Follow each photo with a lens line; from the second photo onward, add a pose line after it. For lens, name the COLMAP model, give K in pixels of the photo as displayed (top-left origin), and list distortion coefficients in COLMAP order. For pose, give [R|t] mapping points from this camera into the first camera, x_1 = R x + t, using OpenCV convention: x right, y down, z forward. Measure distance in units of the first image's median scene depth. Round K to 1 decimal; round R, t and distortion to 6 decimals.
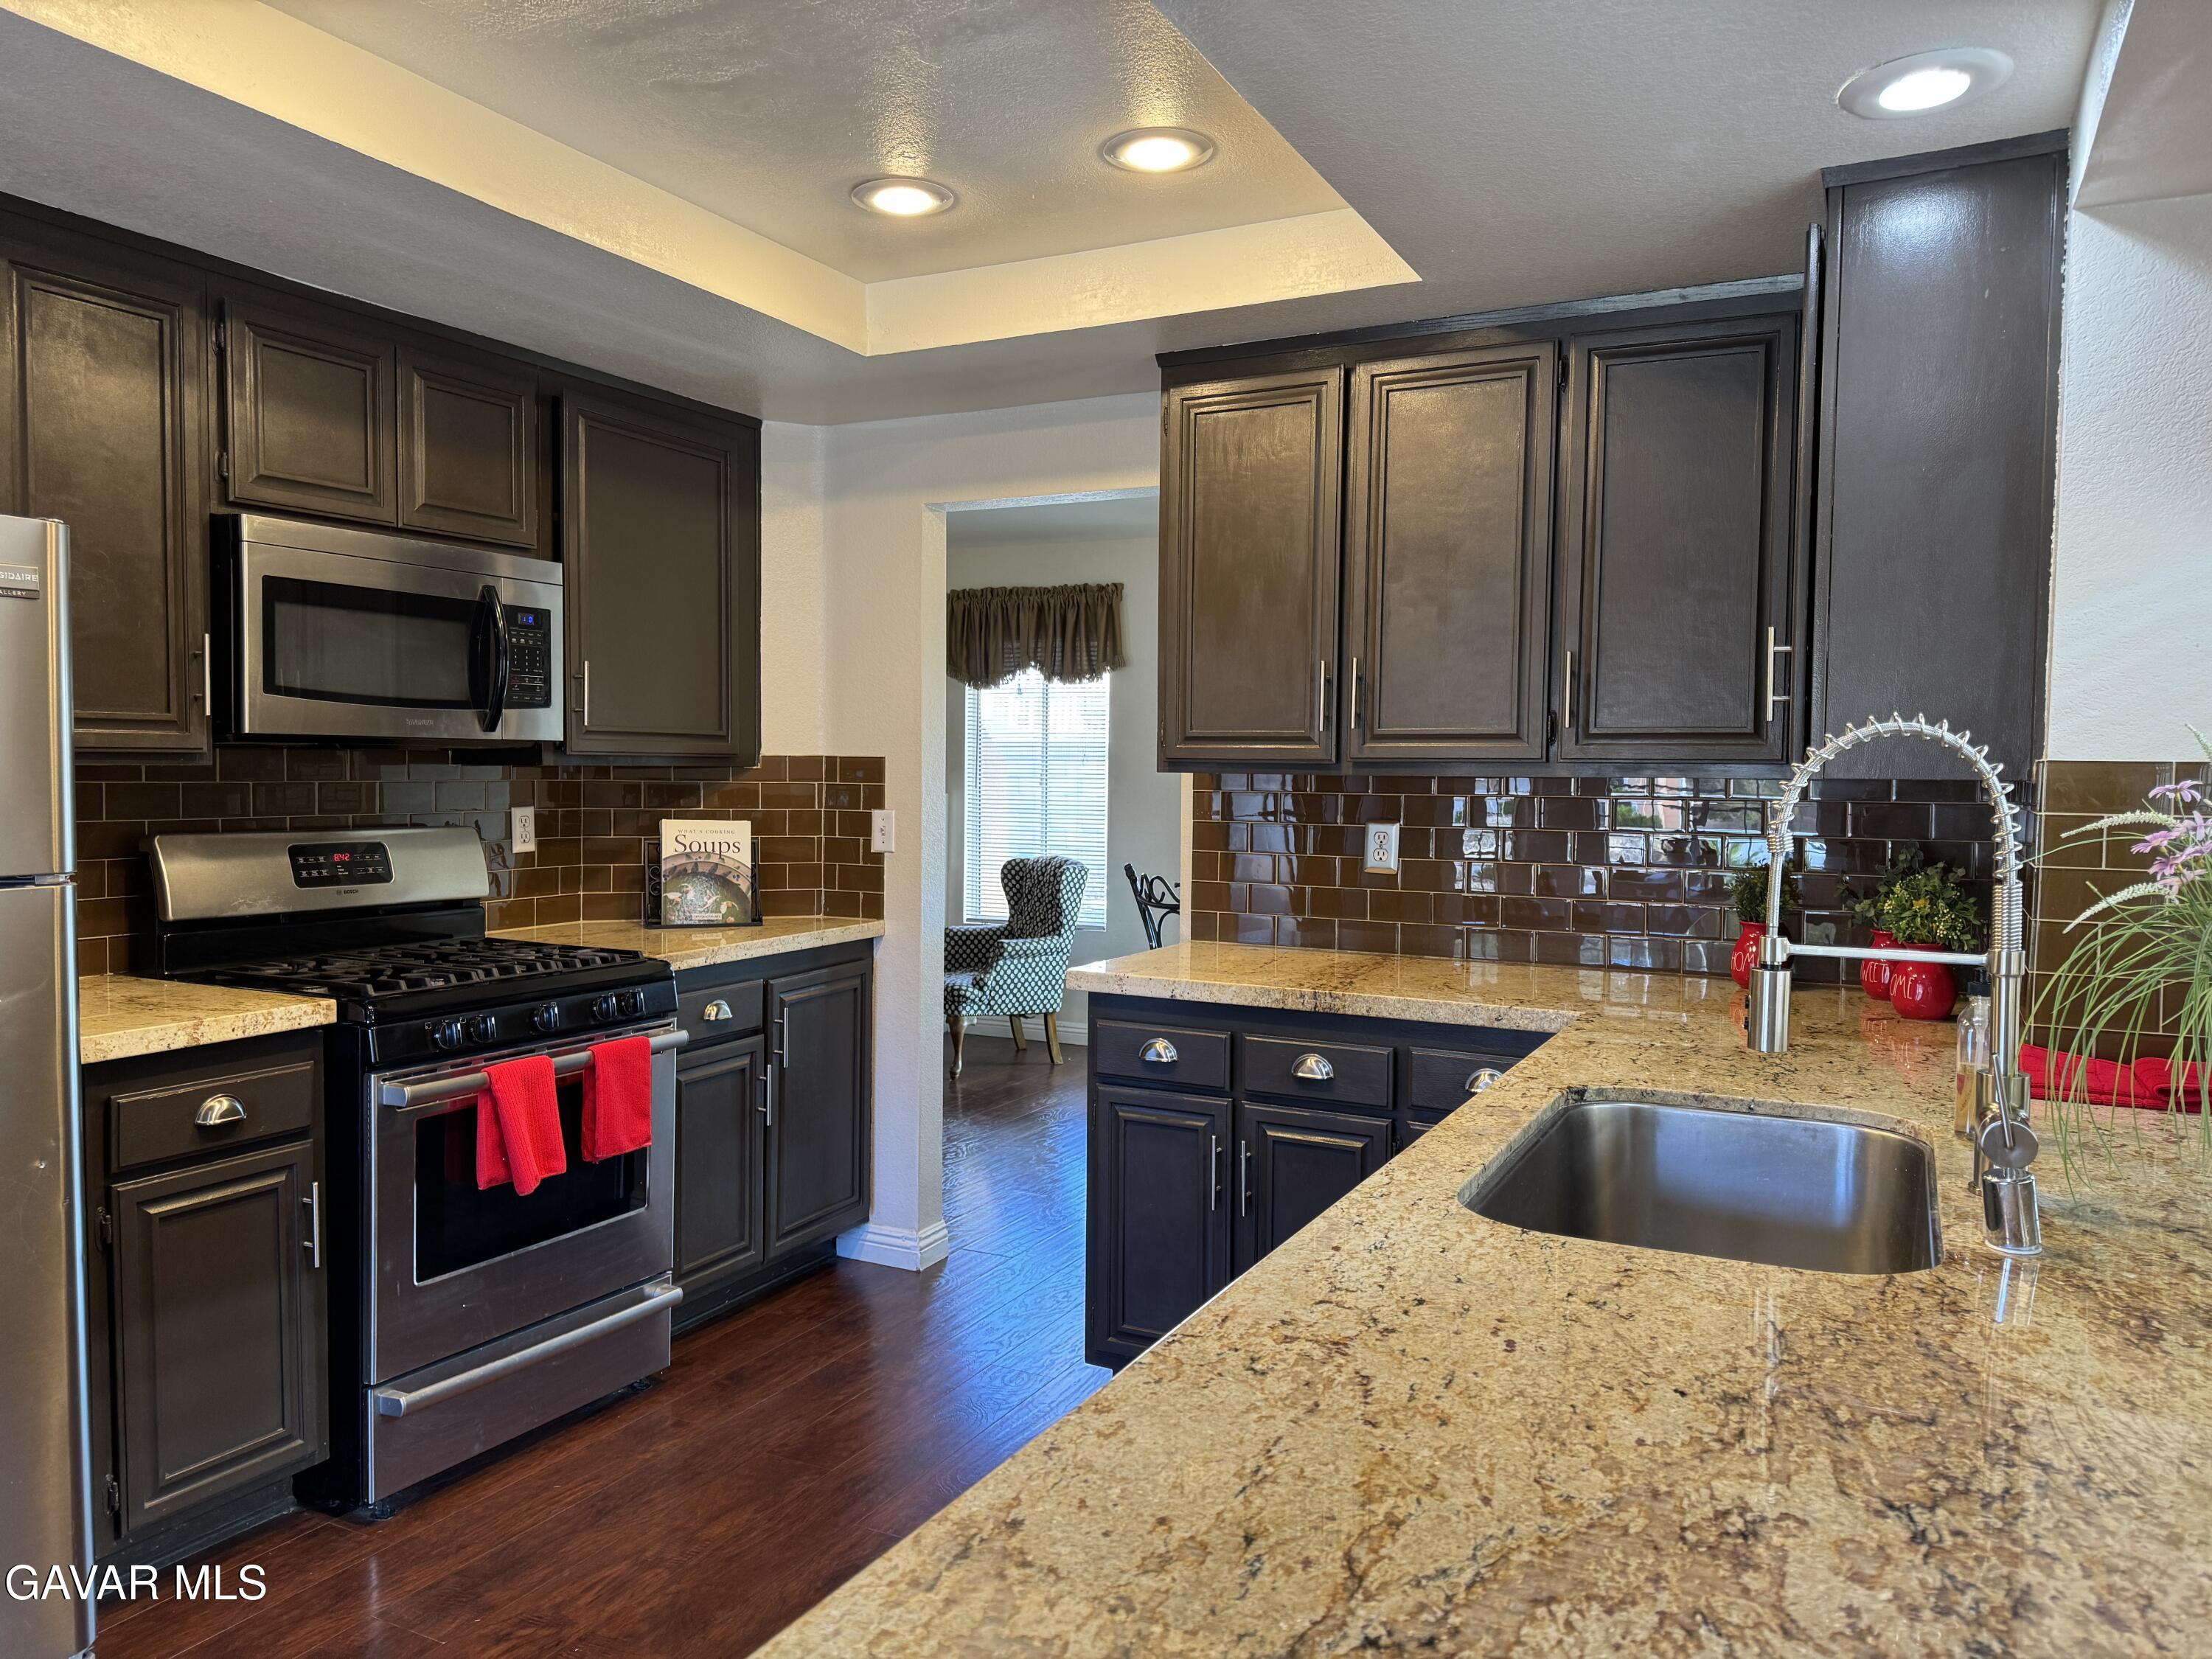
lens RADIAL K [[1528.7, 0, 1097.2], [0, 1528.7, 838.8], [0, 0, 1]] dist [-0.005076, -0.002971]
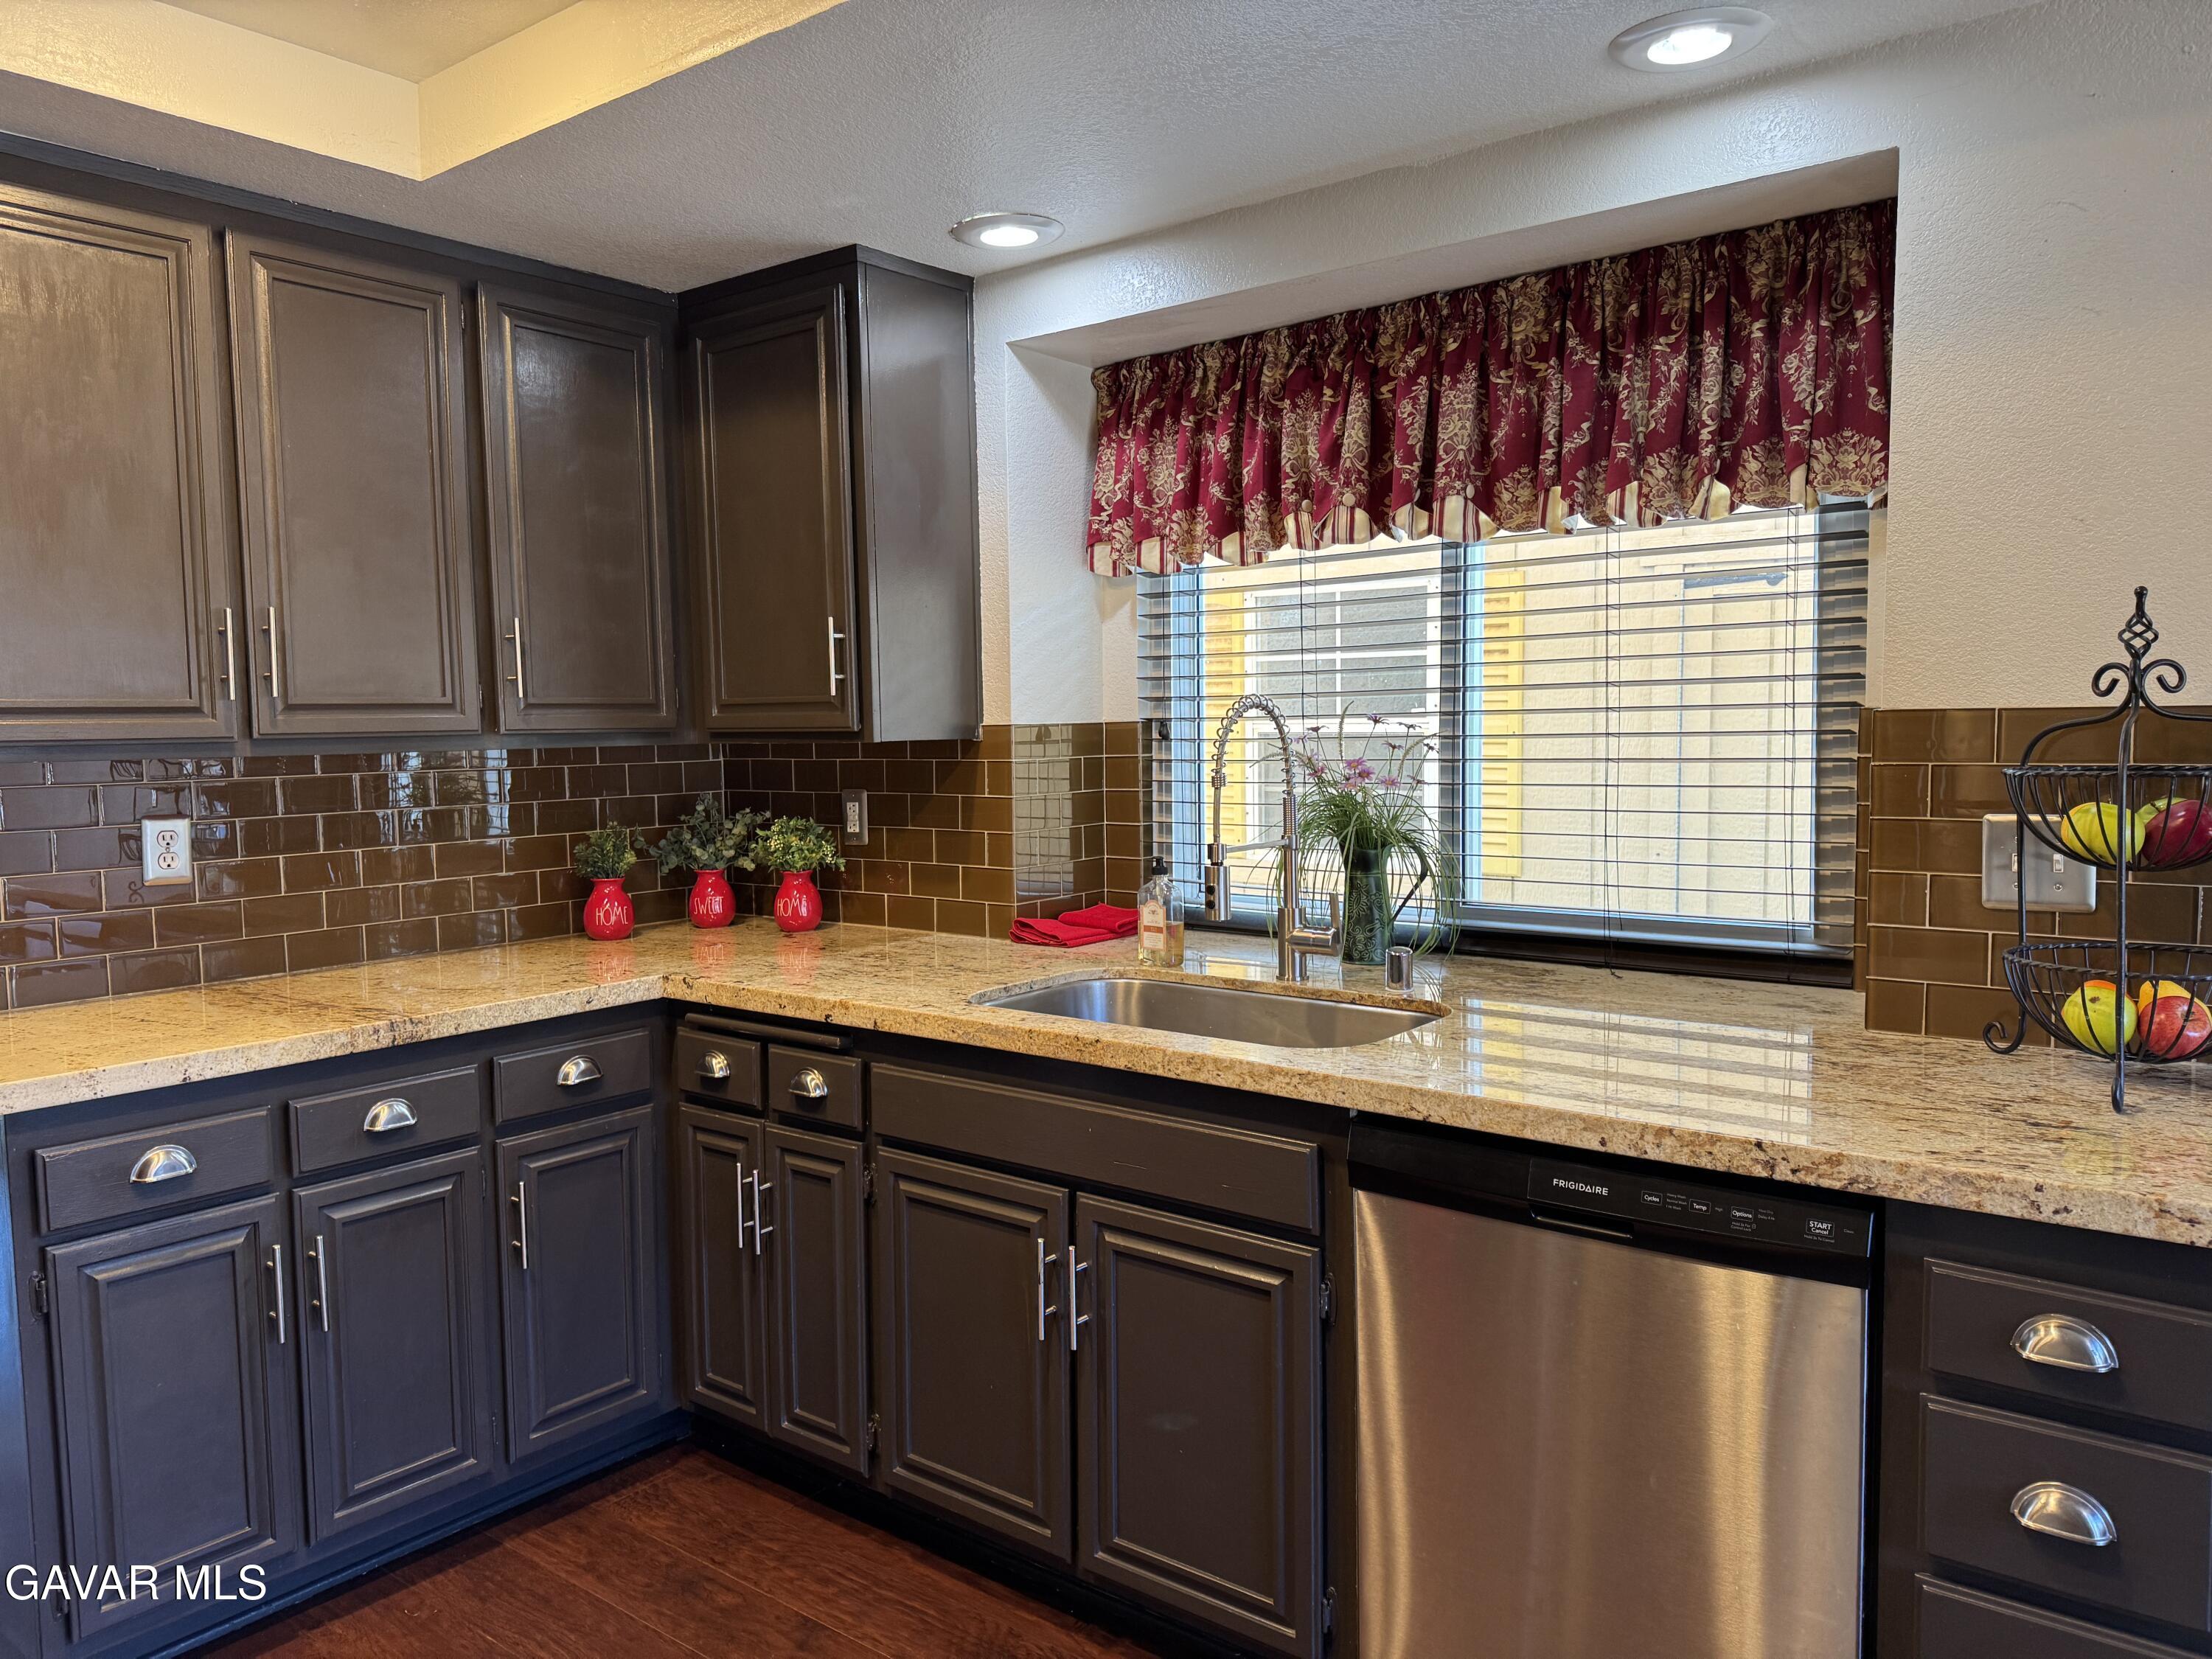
lens RADIAL K [[1528.7, 0, 1098.6], [0, 1528.7, 823.4], [0, 0, 1]] dist [-0.005076, -0.002971]
pose [[0.177985, -0.075331, 0.981146, -0.585315], [0.061560, 0.995965, 0.065302, -0.035428], [-0.982106, 0.048777, 0.181904, 0.480950]]
